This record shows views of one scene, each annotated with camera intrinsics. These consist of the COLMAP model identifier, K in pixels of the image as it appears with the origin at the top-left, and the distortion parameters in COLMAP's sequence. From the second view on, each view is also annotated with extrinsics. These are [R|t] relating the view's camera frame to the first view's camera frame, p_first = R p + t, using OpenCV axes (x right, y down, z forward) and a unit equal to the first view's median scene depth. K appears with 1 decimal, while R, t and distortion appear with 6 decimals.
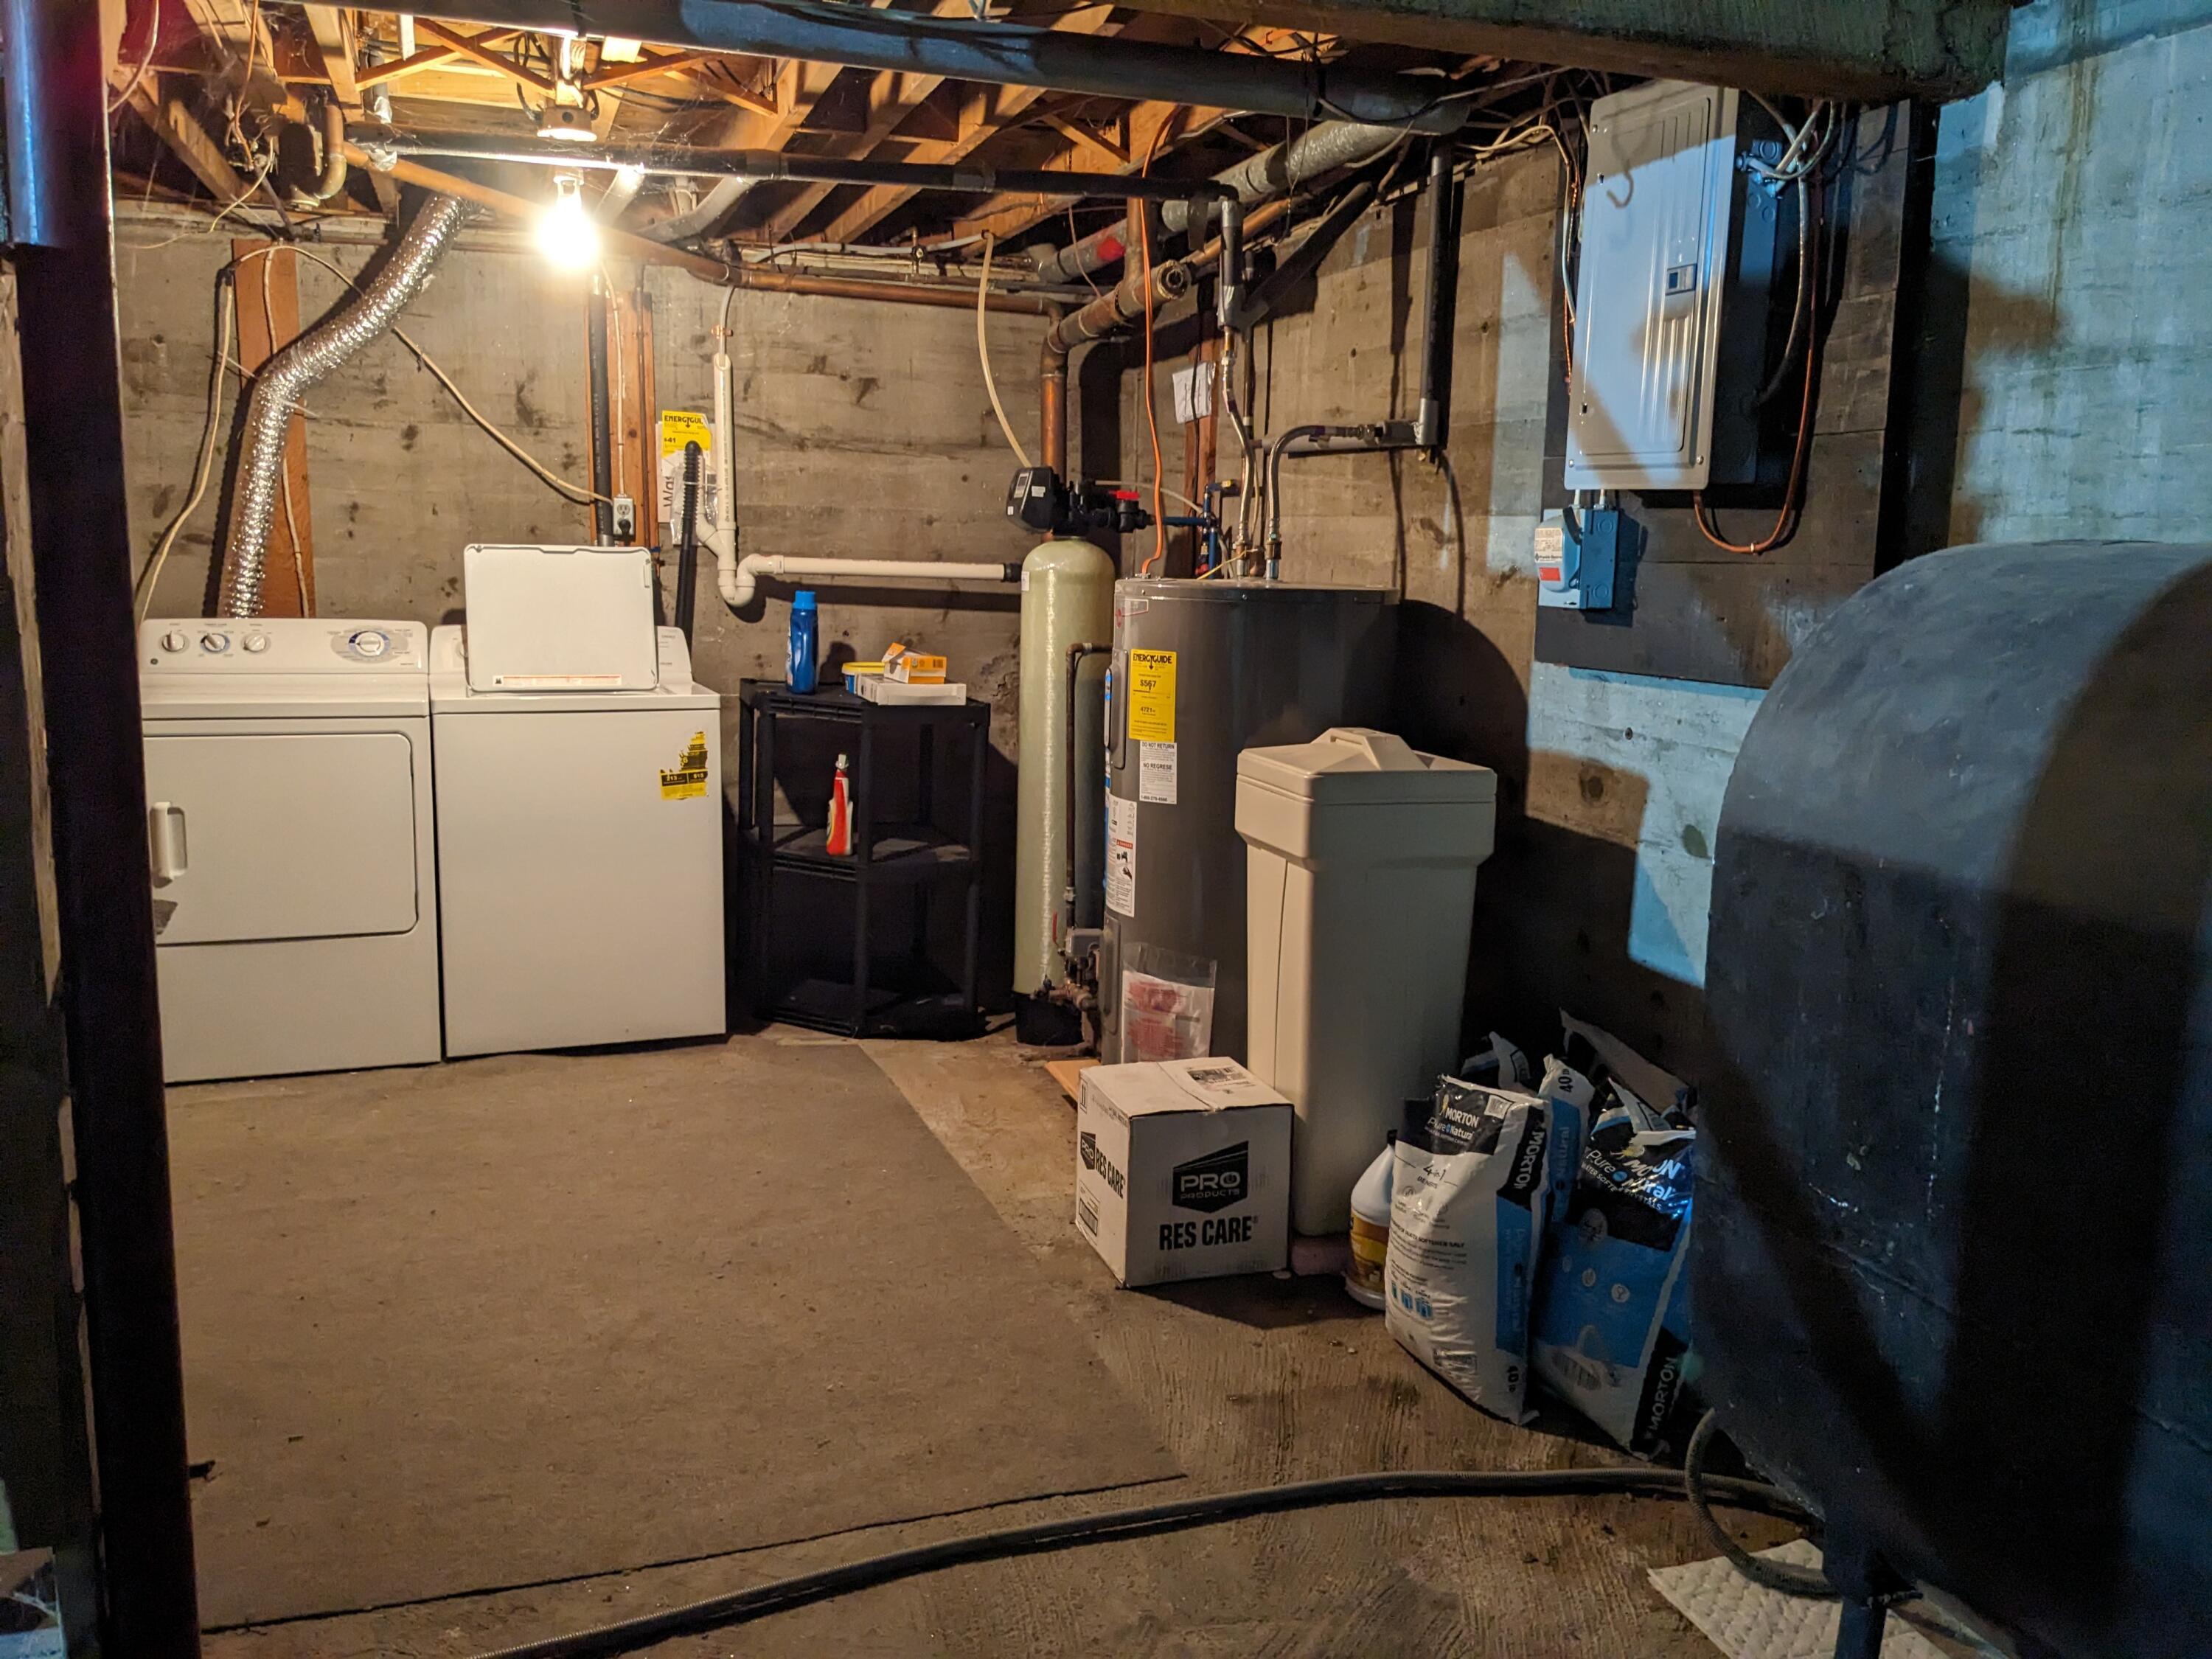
lens RADIAL K [[1804.3, 0, 1106.0], [0, 1804.3, 829.5], [0, 0, 1]] dist [0.008102, -0.002953]
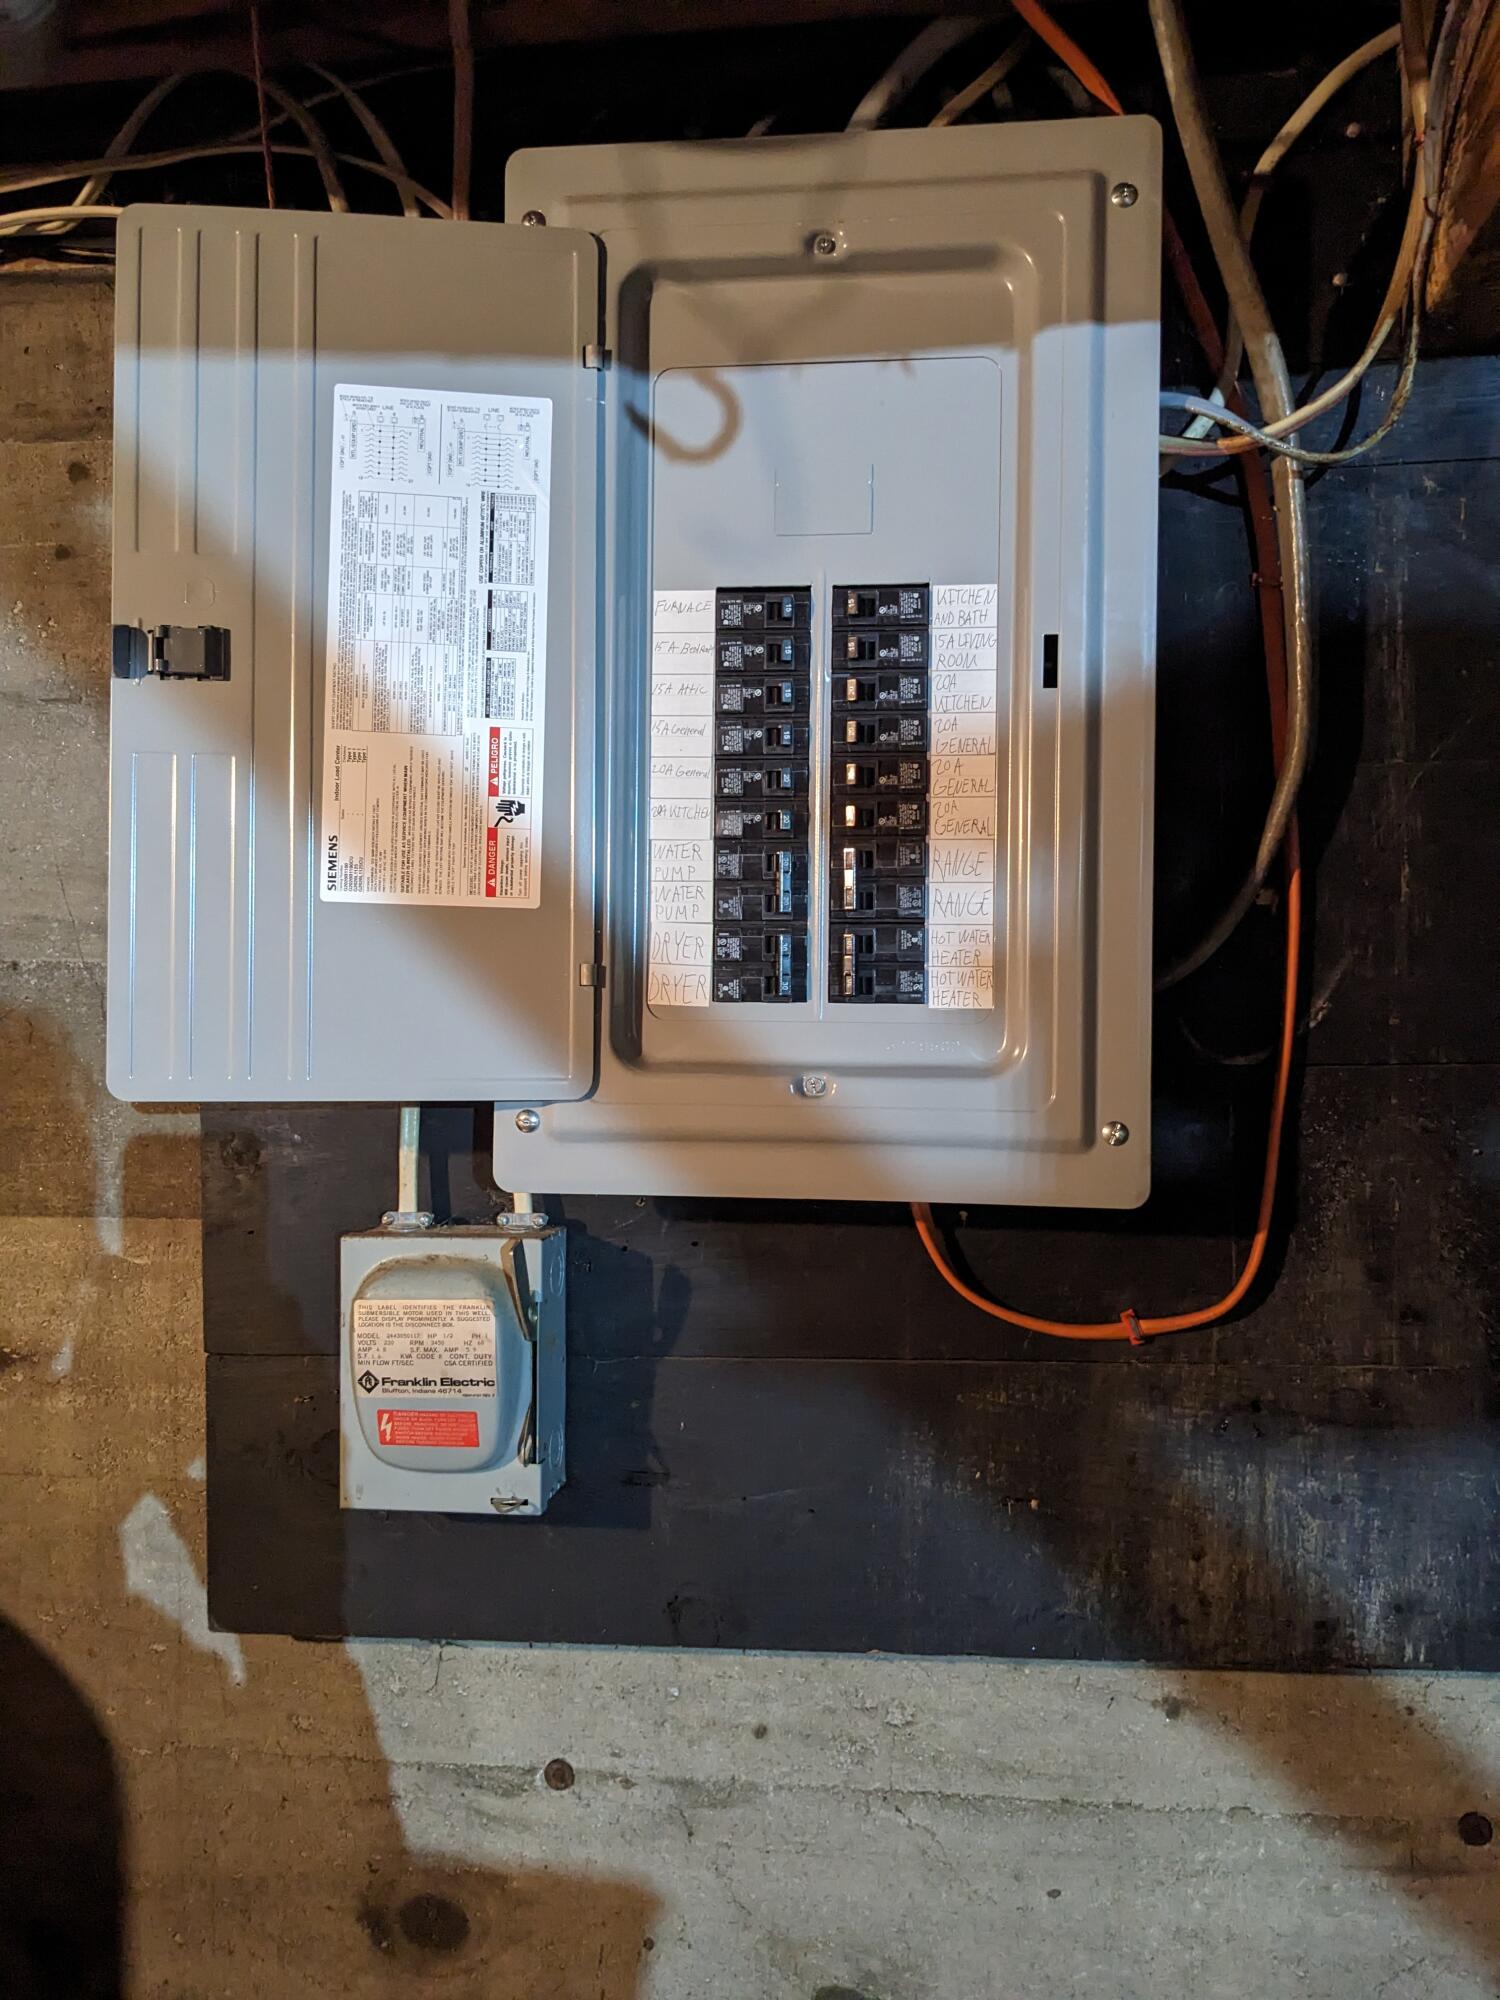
lens RADIAL K [[1631.4, 0, 750.0], [0, 1631.4, 1000.0], [0, 0, 1]] dist [0.008102, -0.002953]
pose [[0.427678, -0.010713, 0.903868, -0.010953], [0.155221, 0.985947, -0.061759, -0.194257], [-0.890504, 0.166712, 0.423331, 0.802481]]
